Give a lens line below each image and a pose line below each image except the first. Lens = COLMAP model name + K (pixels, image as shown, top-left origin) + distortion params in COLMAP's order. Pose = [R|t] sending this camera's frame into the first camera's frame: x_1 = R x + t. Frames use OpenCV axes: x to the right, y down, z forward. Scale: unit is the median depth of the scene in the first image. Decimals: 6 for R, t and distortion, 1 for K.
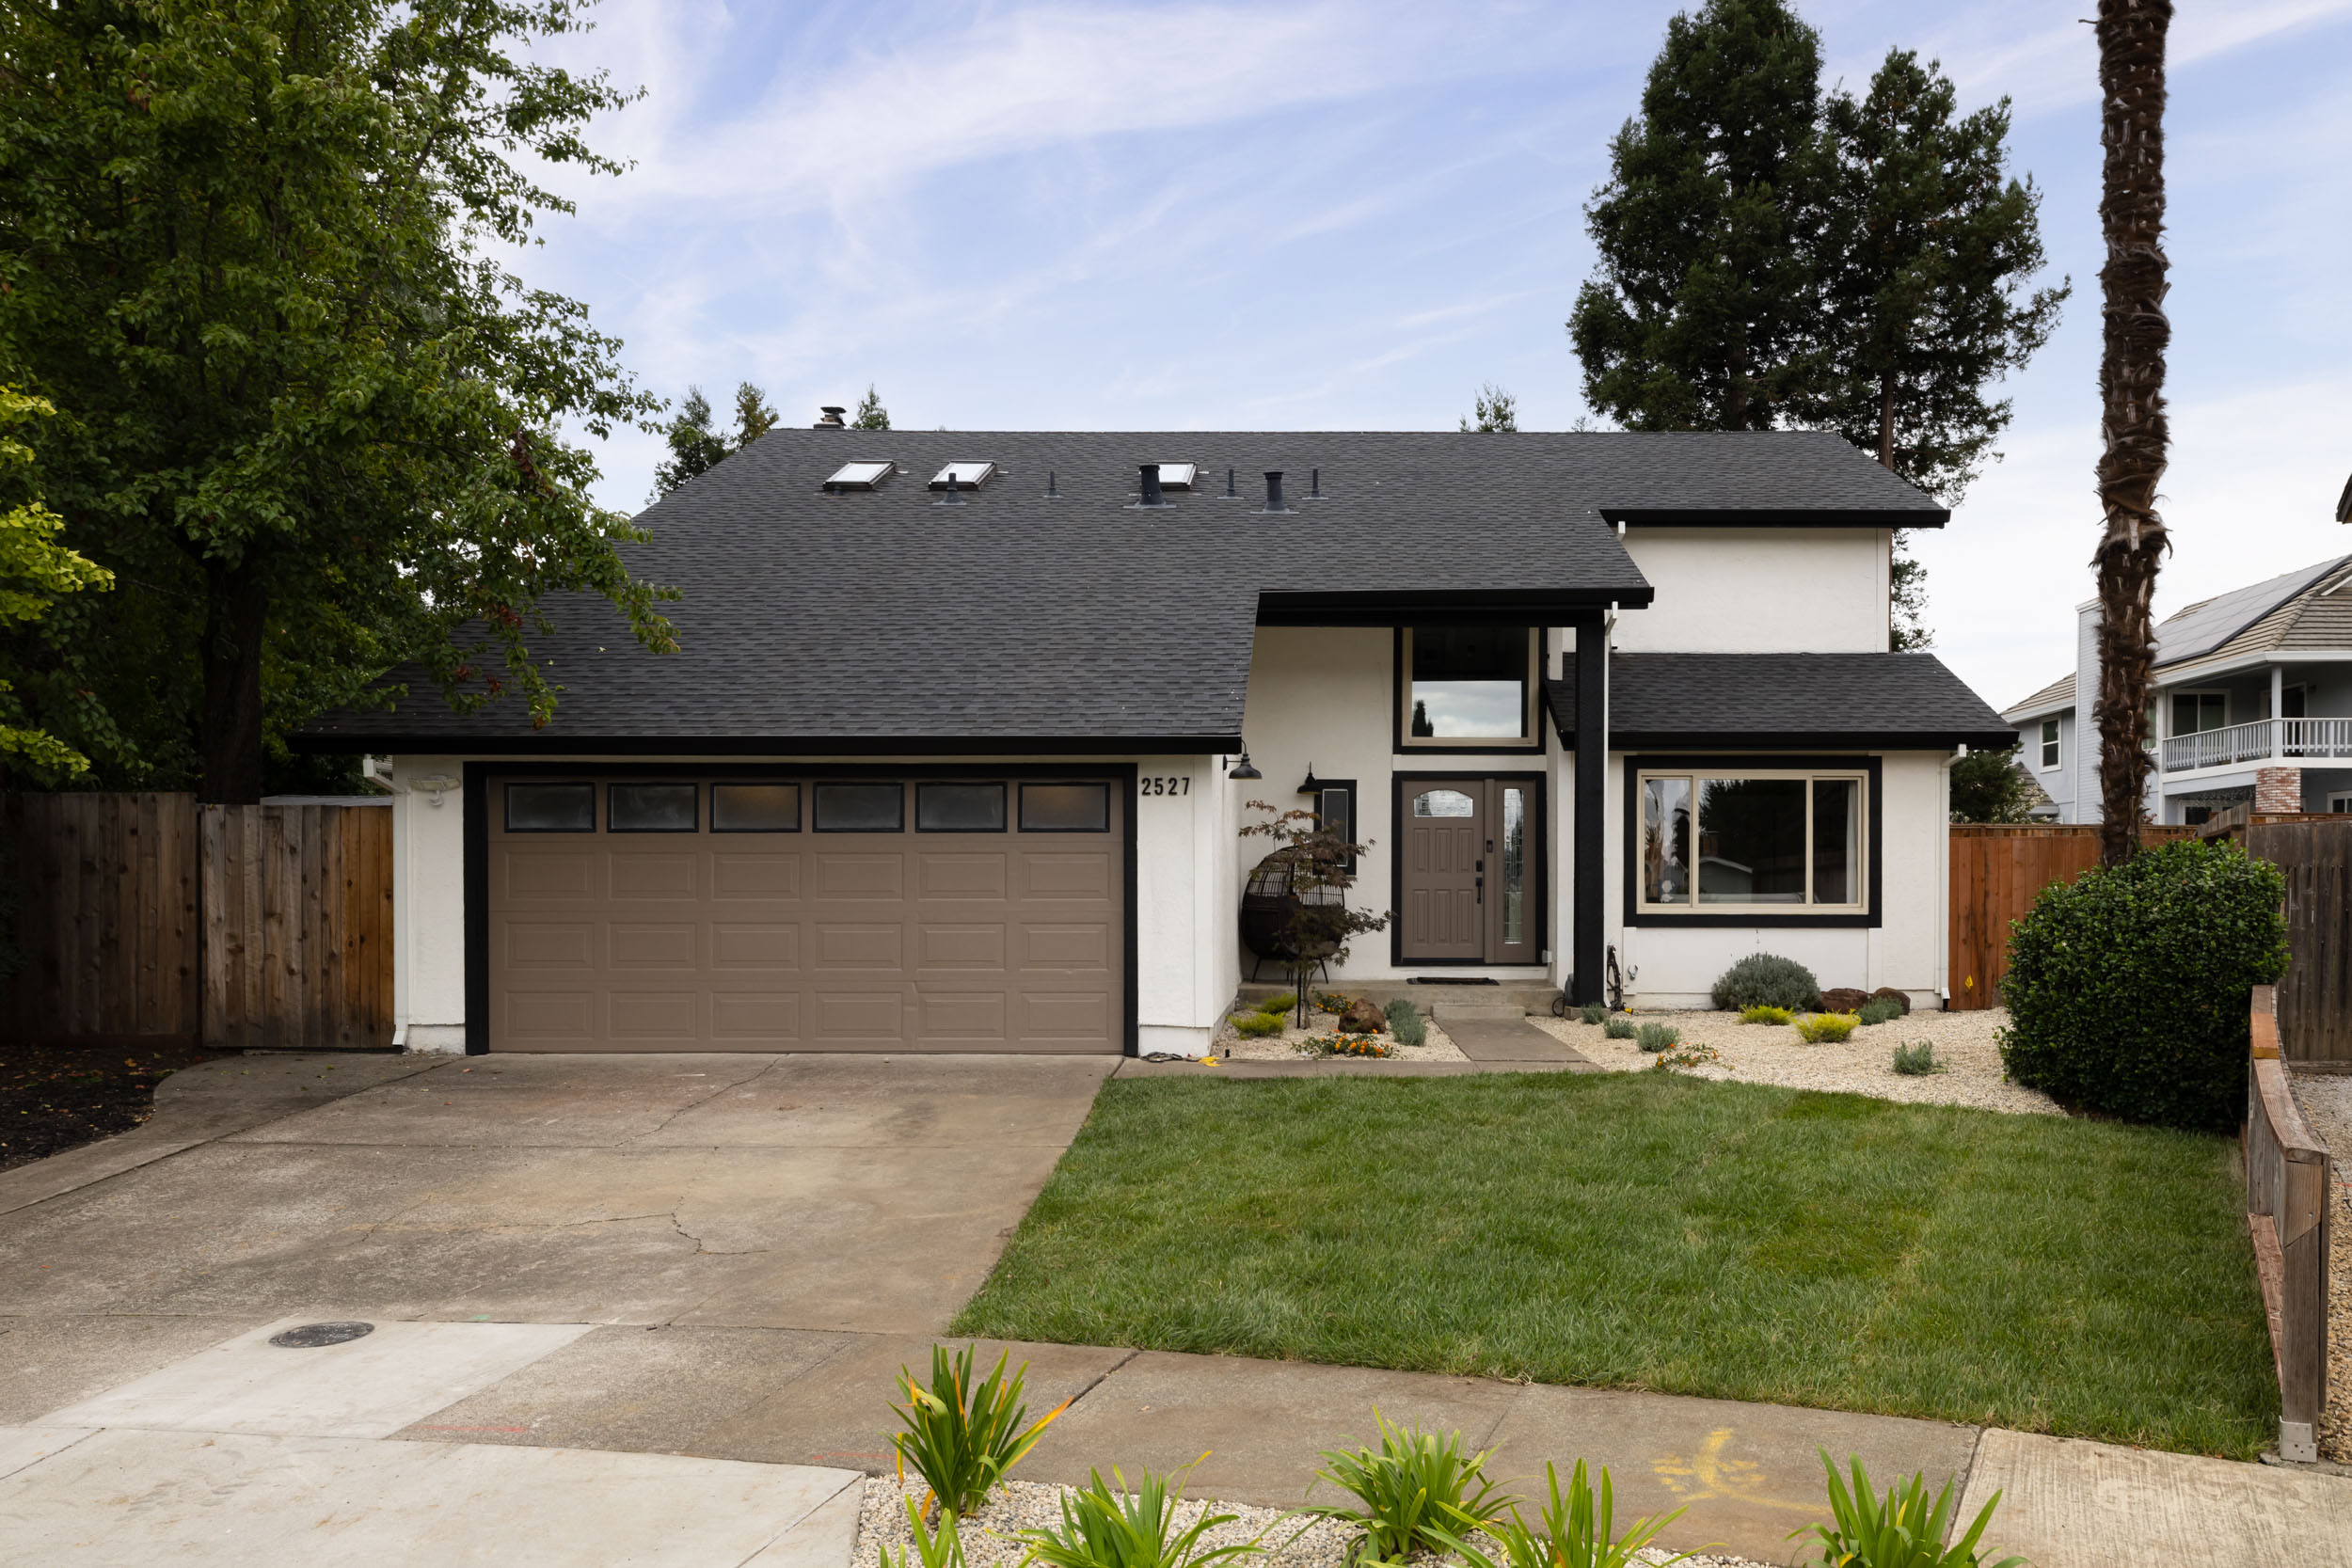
lens RADIAL K [[1493.6, 0, 1178.0], [0, 1493.6, 789.2], [0, 0, 1]] dist [-0.004936, -0.000008]
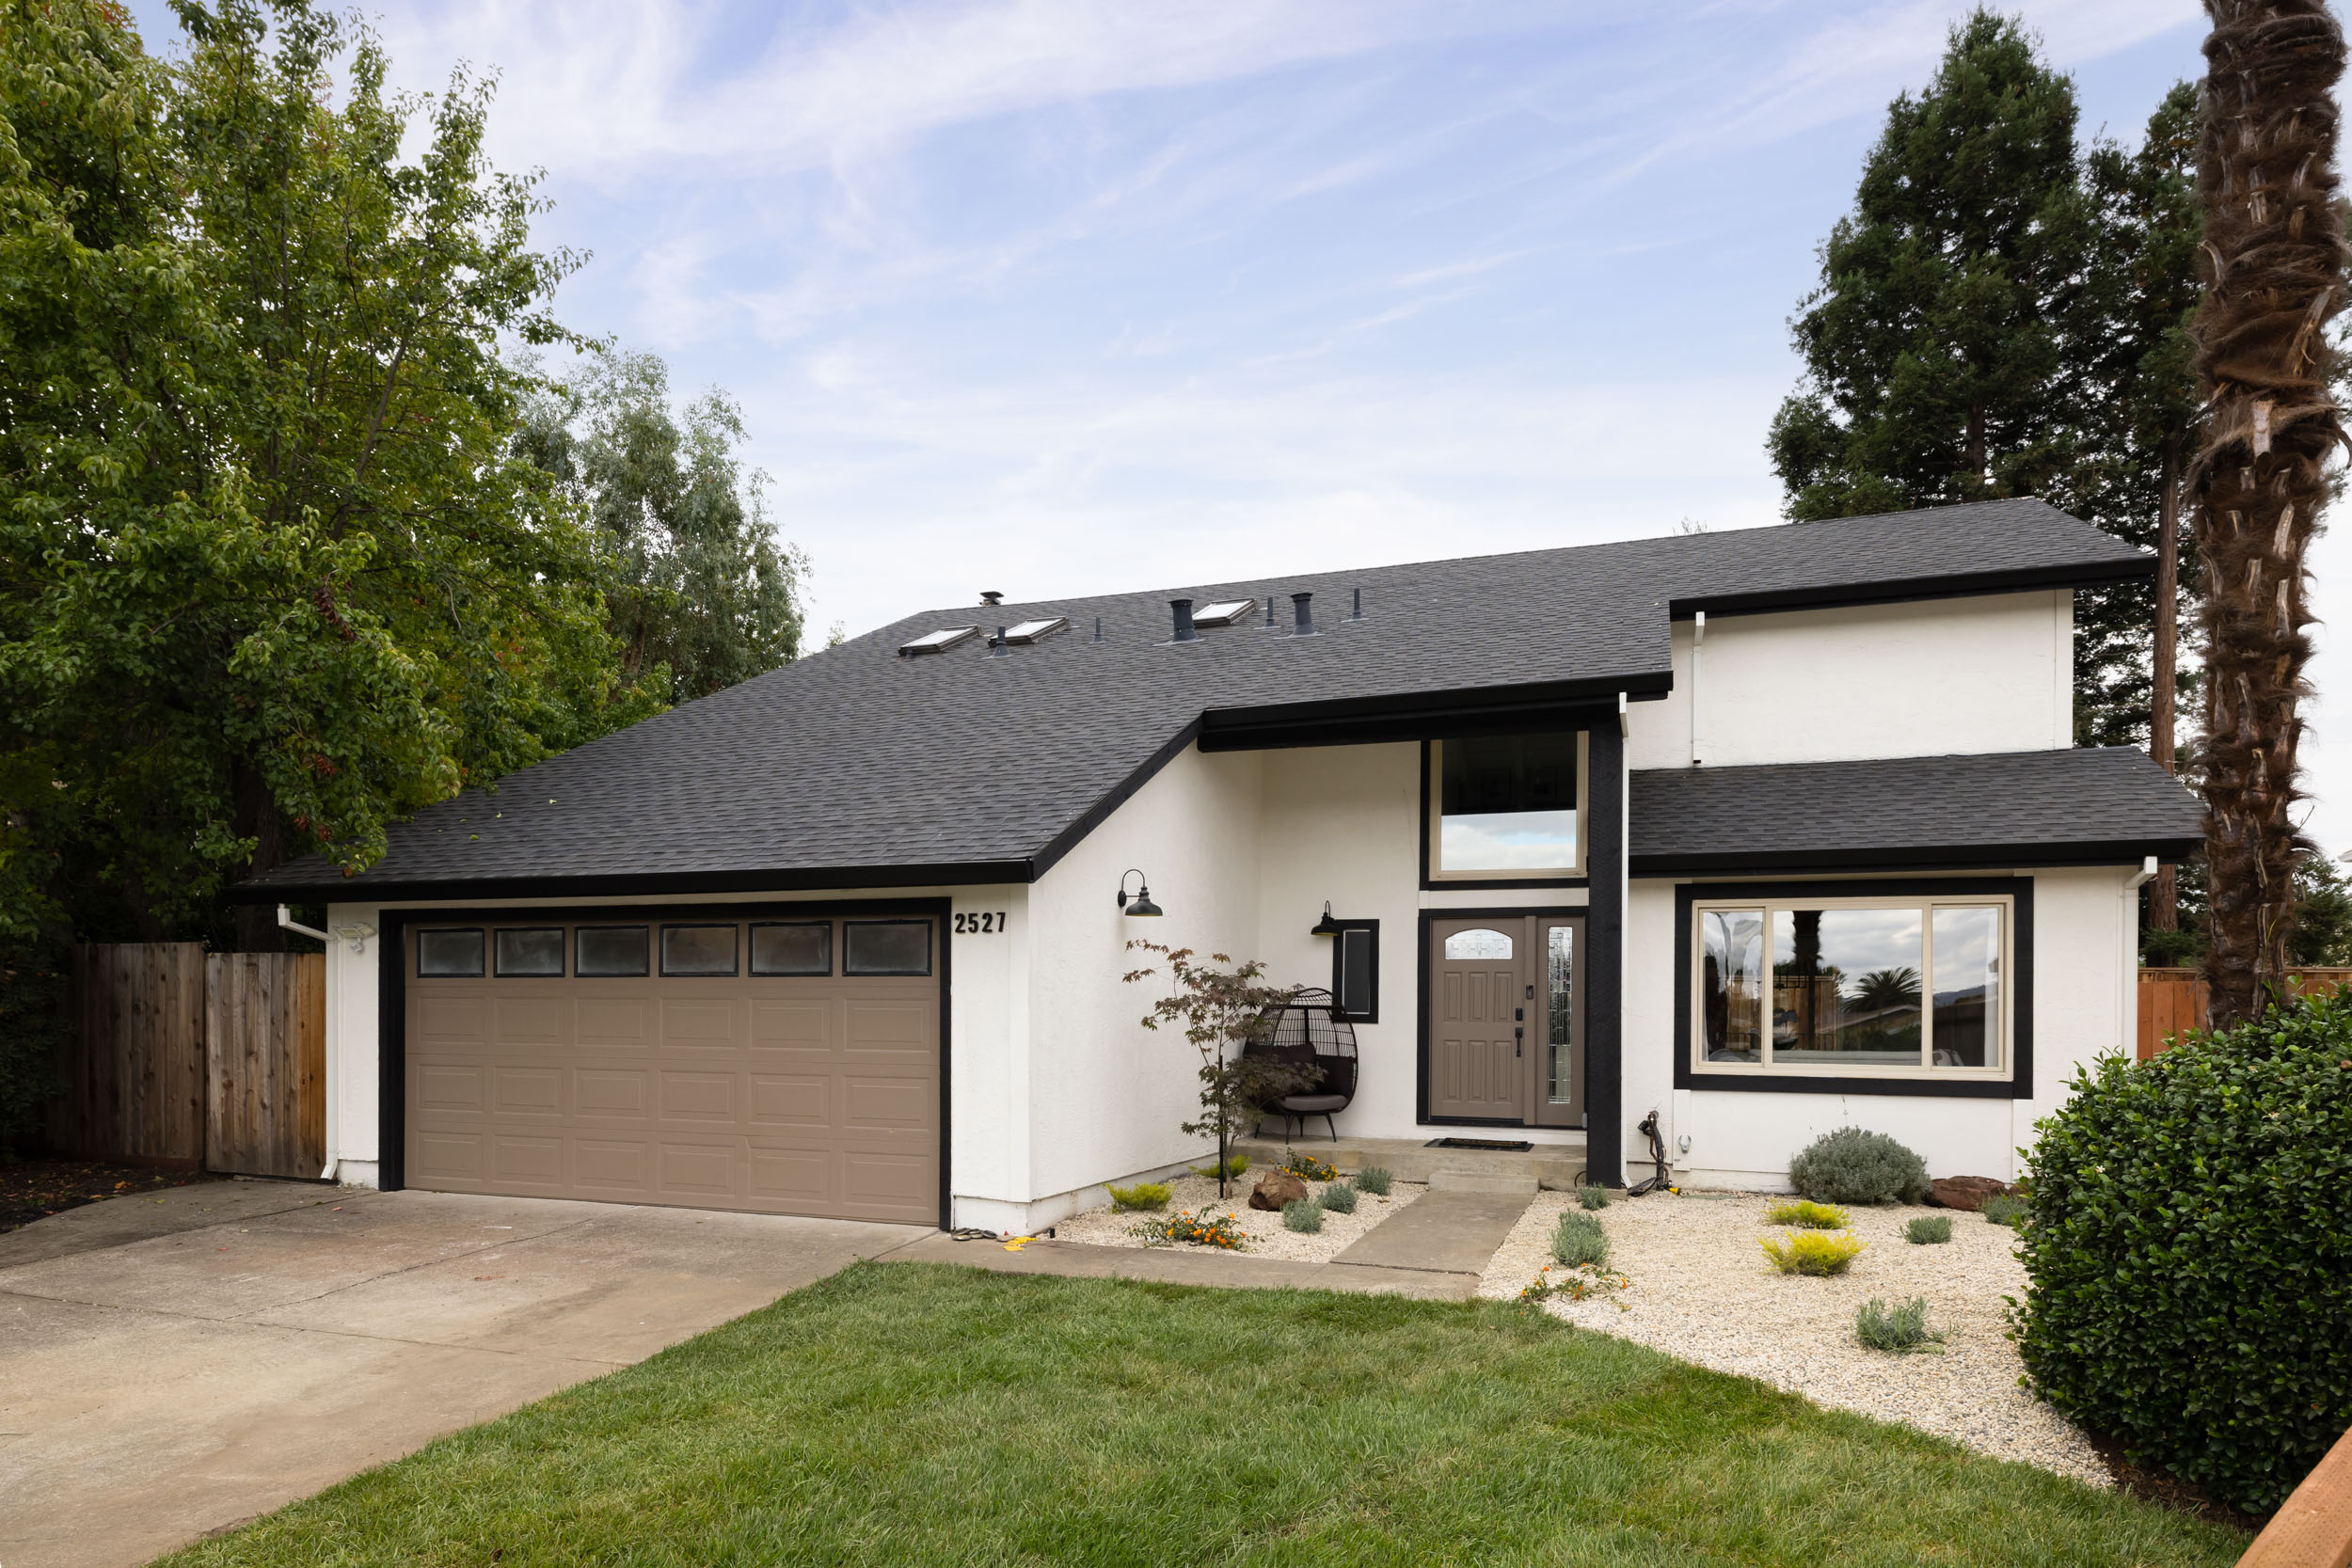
lens RADIAL K [[1234.0, 0, 1136.3], [0, 1234.0, 954.1], [0, 0, 1]] dist [-0.000646, -0.000979]
pose [[0.955268, -0.007573, -0.295644, 0.279009], [0.009967, 0.999929, 0.006592, 0.011955], [0.295573, -0.009243, 0.955276, 0.326140]]
